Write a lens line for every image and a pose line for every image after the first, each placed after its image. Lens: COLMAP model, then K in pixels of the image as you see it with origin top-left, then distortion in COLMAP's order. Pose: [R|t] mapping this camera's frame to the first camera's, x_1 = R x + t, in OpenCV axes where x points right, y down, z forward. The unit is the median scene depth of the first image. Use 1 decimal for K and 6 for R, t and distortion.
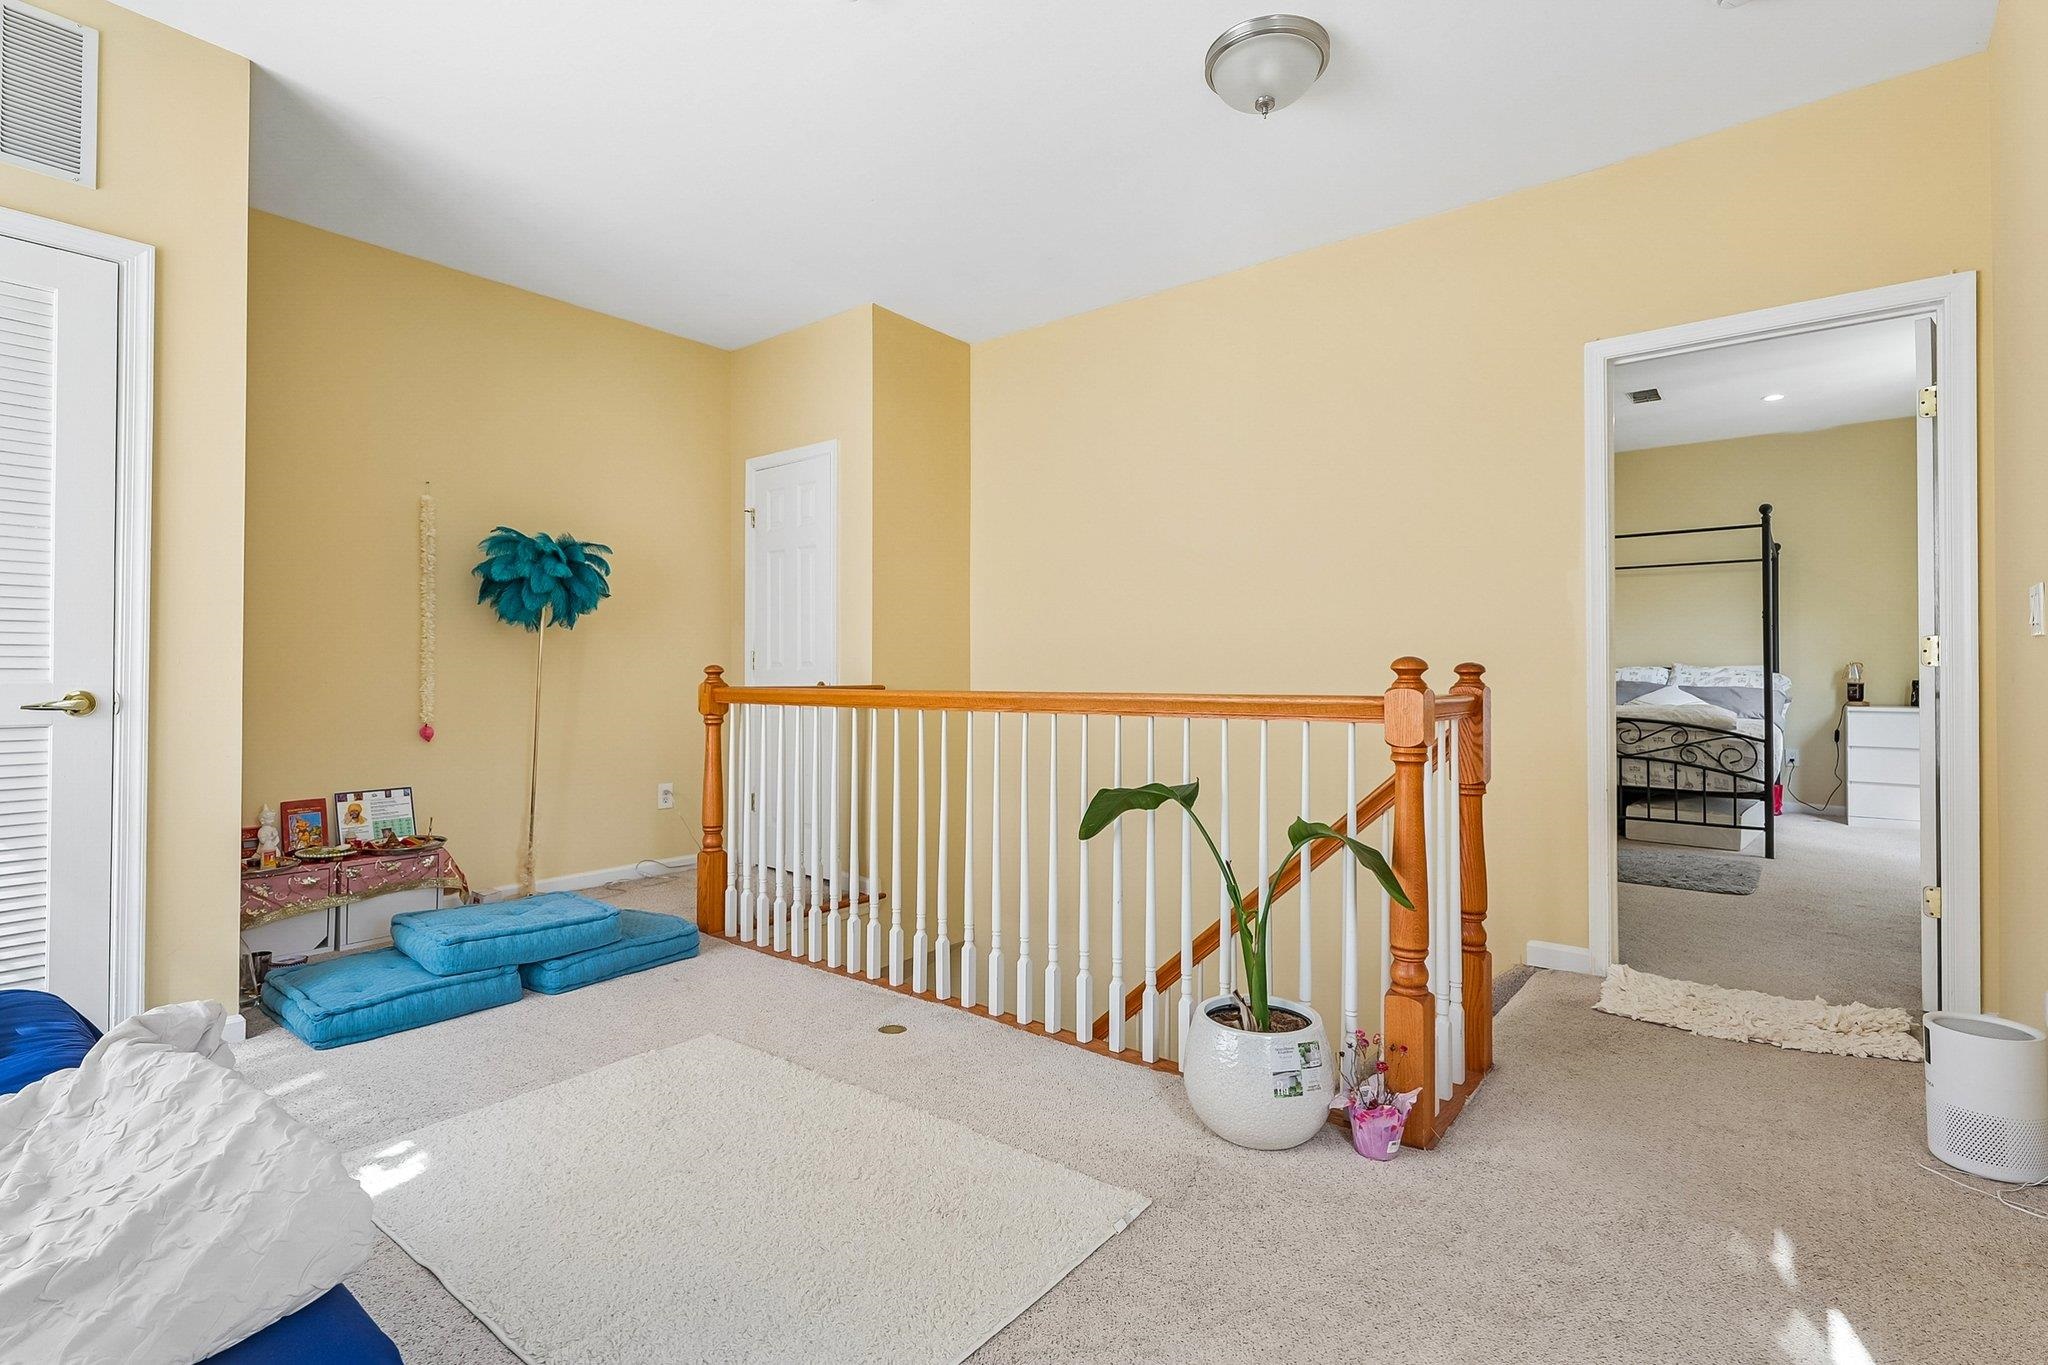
lens RADIAL K [[956.4, 0, 1036.9], [0, 956.4, 673.5], [0, 0, 1]] dist [0.006600, 0.000595]
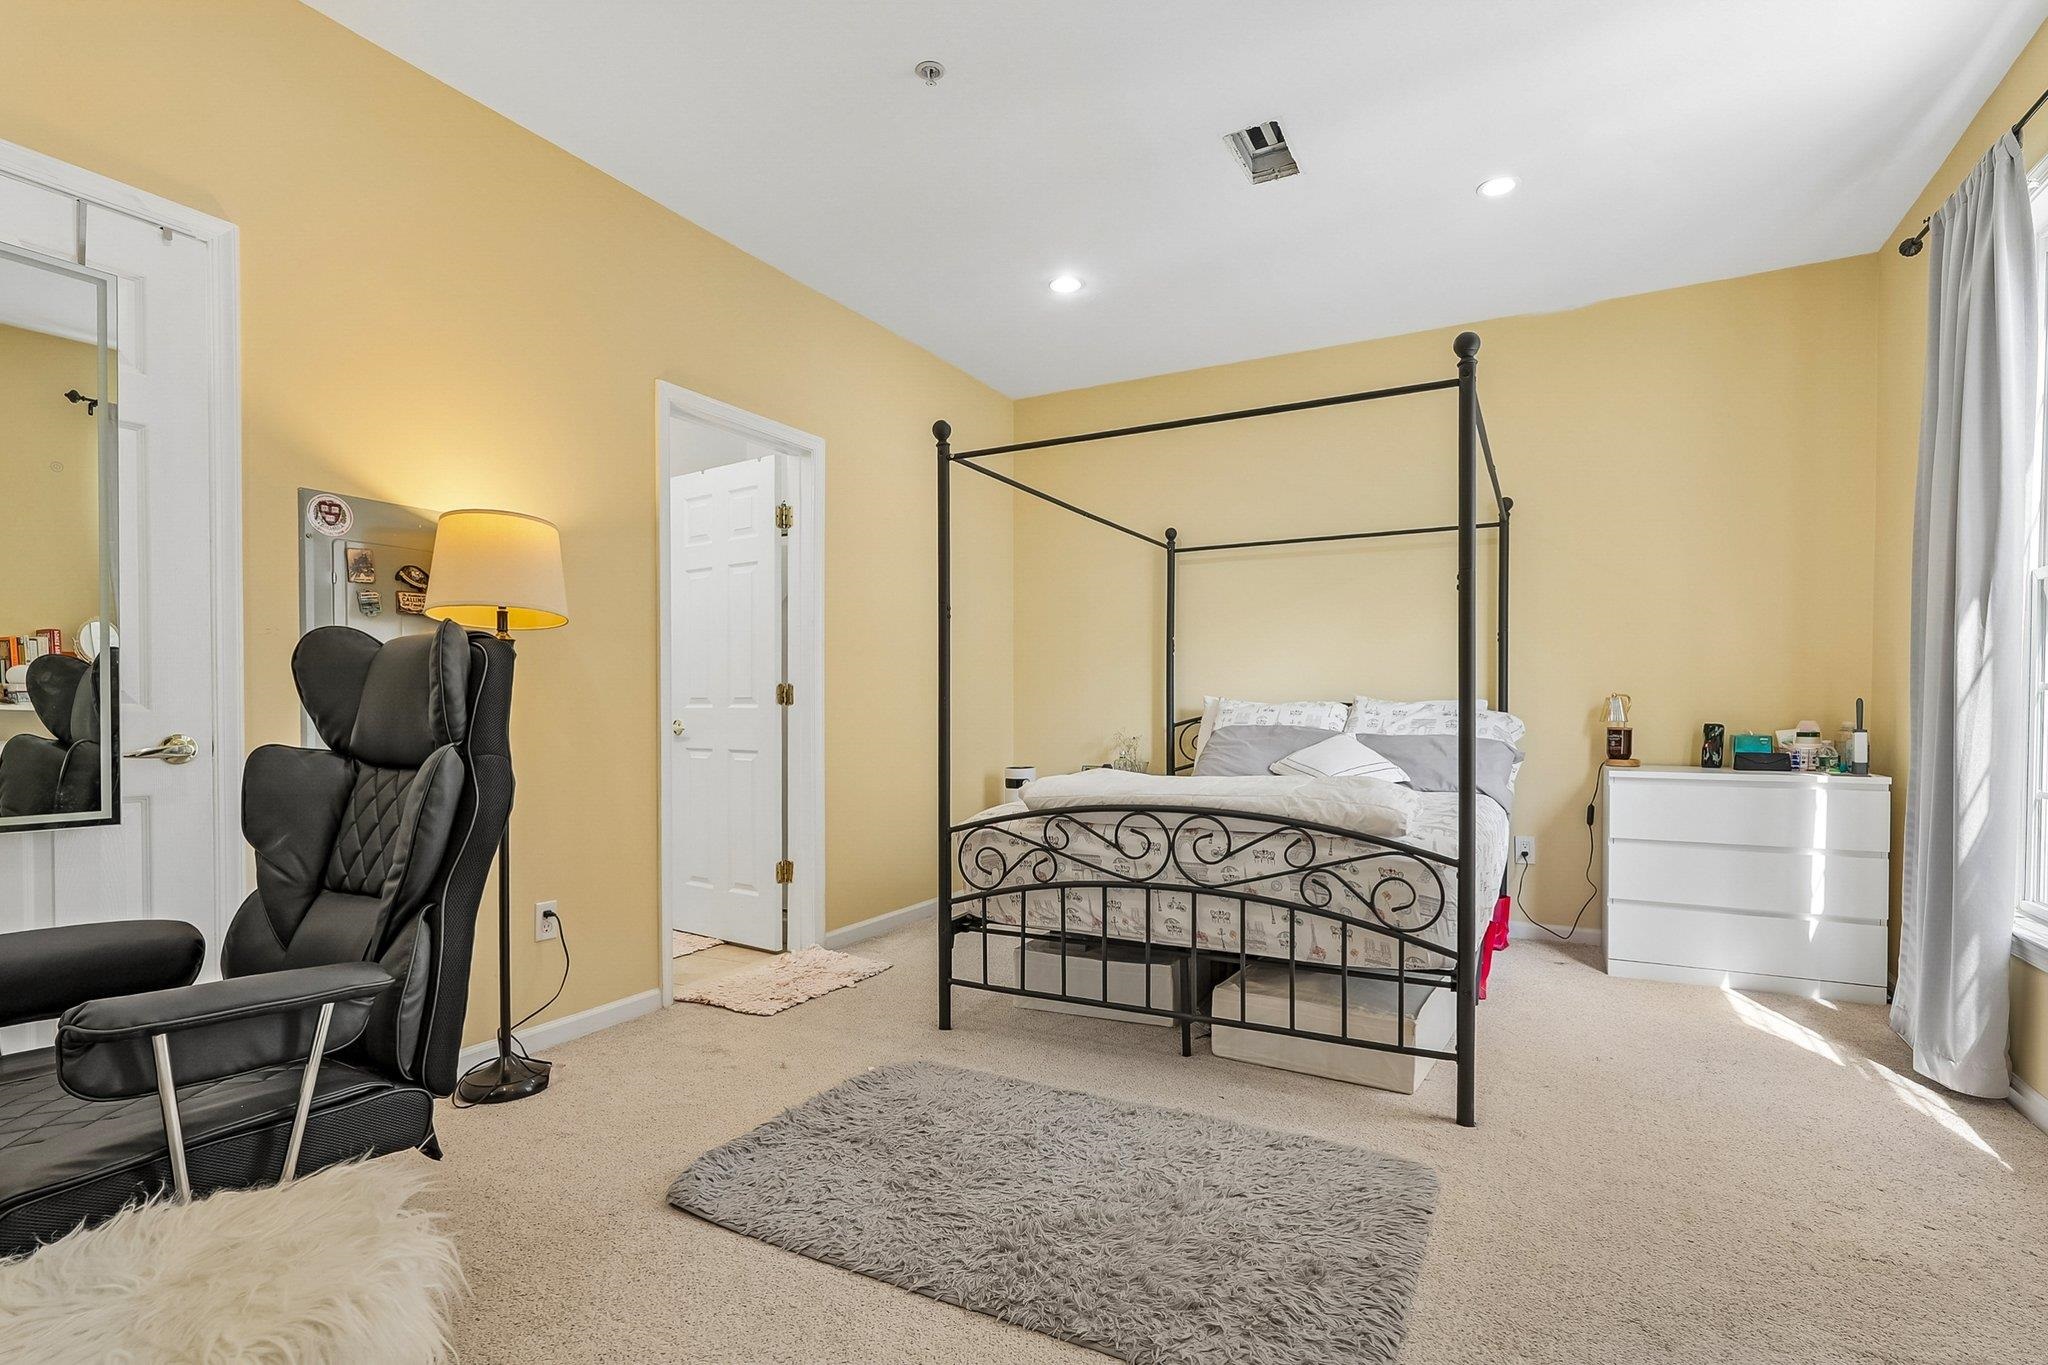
lens RADIAL K [[956.4, 0, 1042.5], [0, 956.4, 738.2], [0, 0, 1]] dist [0.006600, 0.000595]
pose [[0.983467, -0.006319, 0.180976, 0.471884], [0.001295, 0.999611, 0.027865, -0.001348], [-0.181081, -0.027170, 0.983093, 0.578787]]
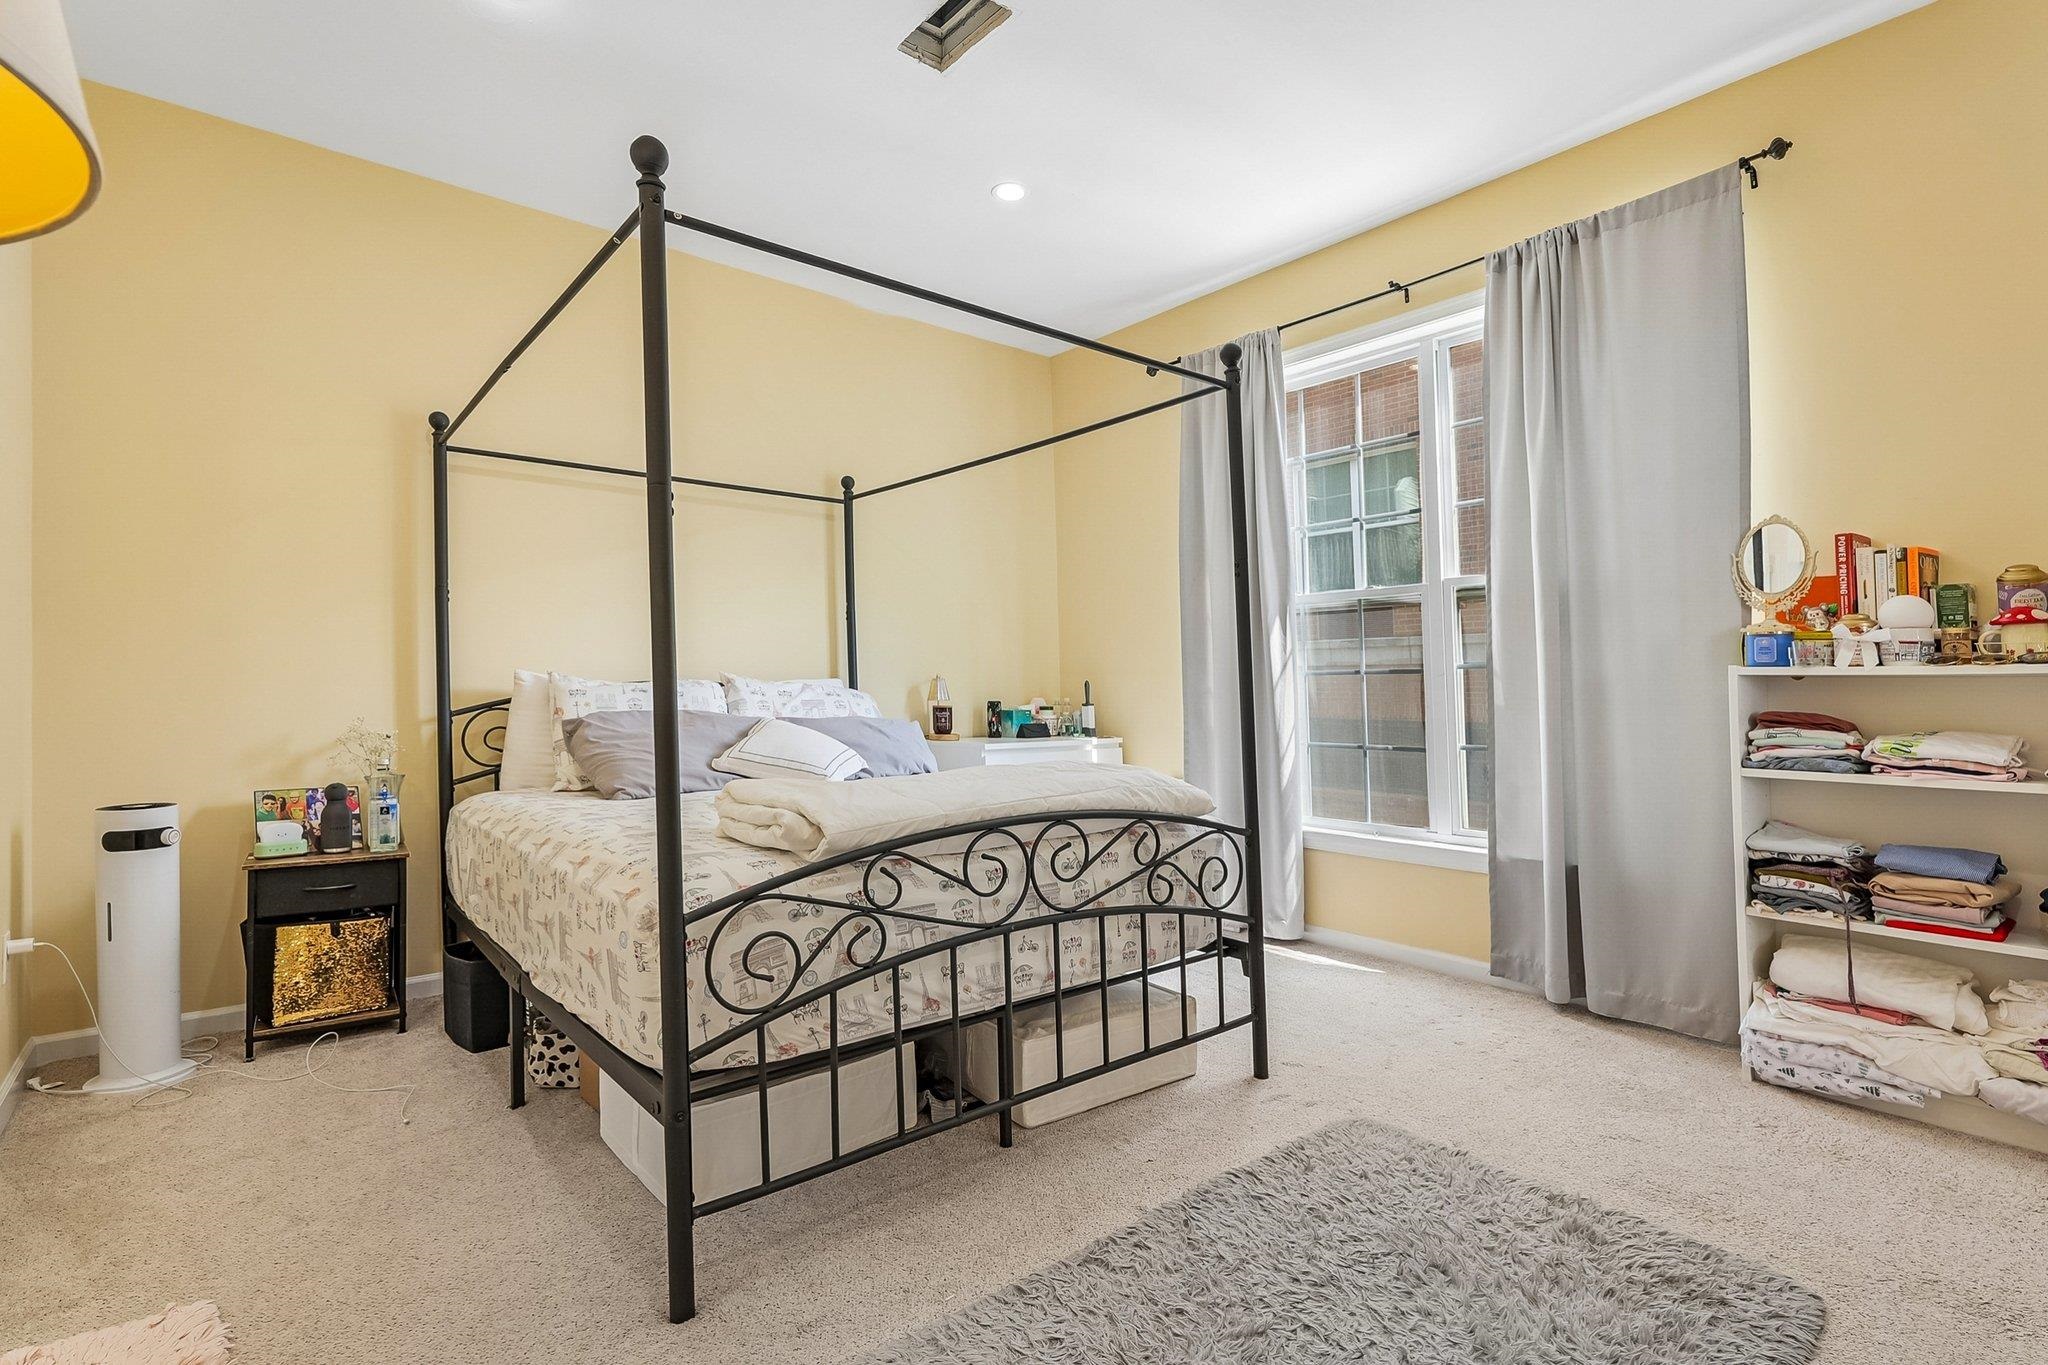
lens RADIAL K [[956.4, 0, 1004.0], [0, 956.4, 678.4], [0, 0, 1]] dist [0.006600, 0.000595]
pose [[0.235982, 0.011577, 0.971688, 0.256662], [0.003799, 0.999910, -0.012835, -0.001193], [-0.971750, 0.006720, 0.235917, 0.976983]]
